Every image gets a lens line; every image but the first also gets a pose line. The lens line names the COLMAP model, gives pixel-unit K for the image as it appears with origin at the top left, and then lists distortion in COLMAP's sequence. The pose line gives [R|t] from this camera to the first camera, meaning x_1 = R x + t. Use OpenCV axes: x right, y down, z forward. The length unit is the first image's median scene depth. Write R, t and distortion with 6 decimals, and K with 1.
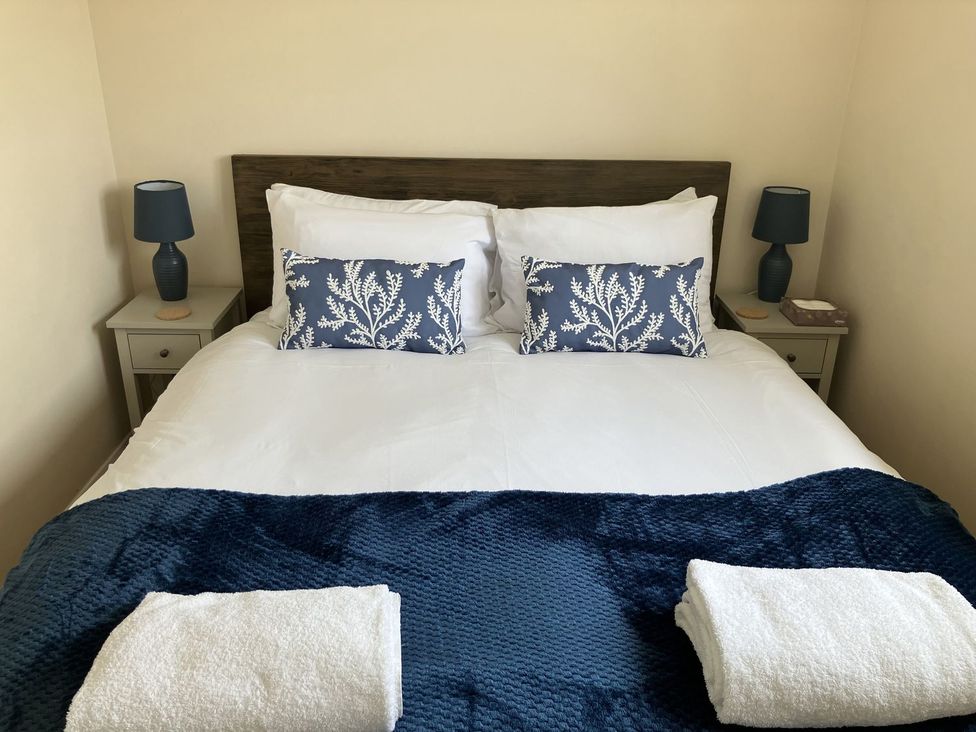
lens RADIAL K [[813.4, 0, 536.3], [0, 813.4, 367.1], [0, 0, 1]] dist [0.099052, -0.203344]
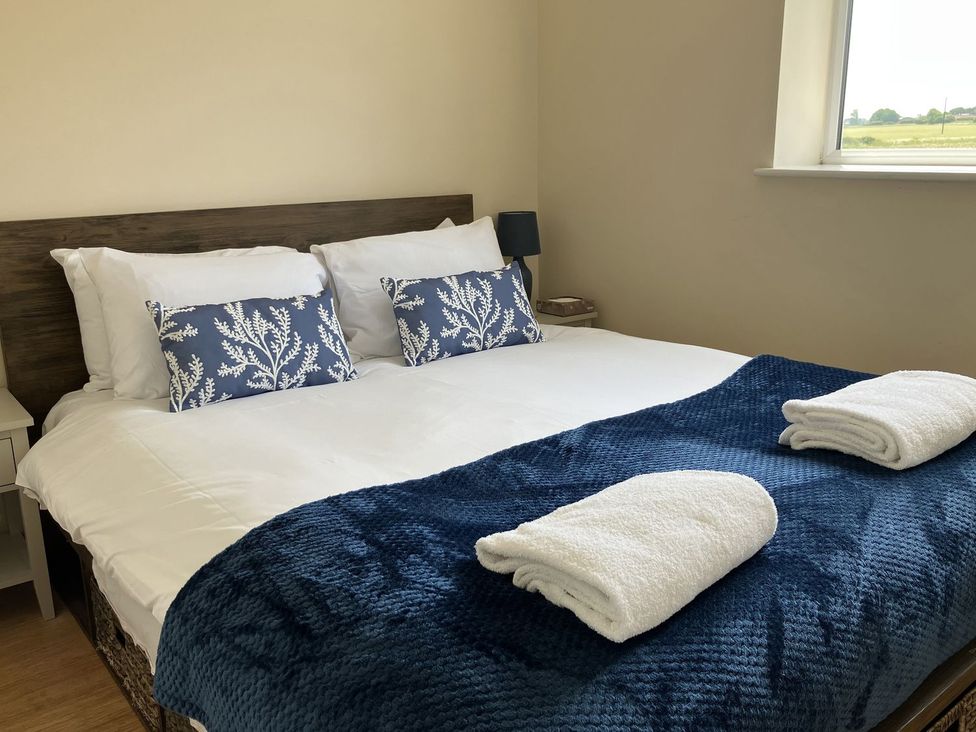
lens RADIAL K [[813.4, 0, 536.3], [0, 813.4, 367.1], [0, 0, 1]] dist [0.099052, -0.203344]
pose [[0.798364, -0.197374, 0.568910, -0.490146], [0.267897, 0.962531, -0.042011, 0.071298], [-0.539302, 0.185950, 0.821326, 0.066277]]
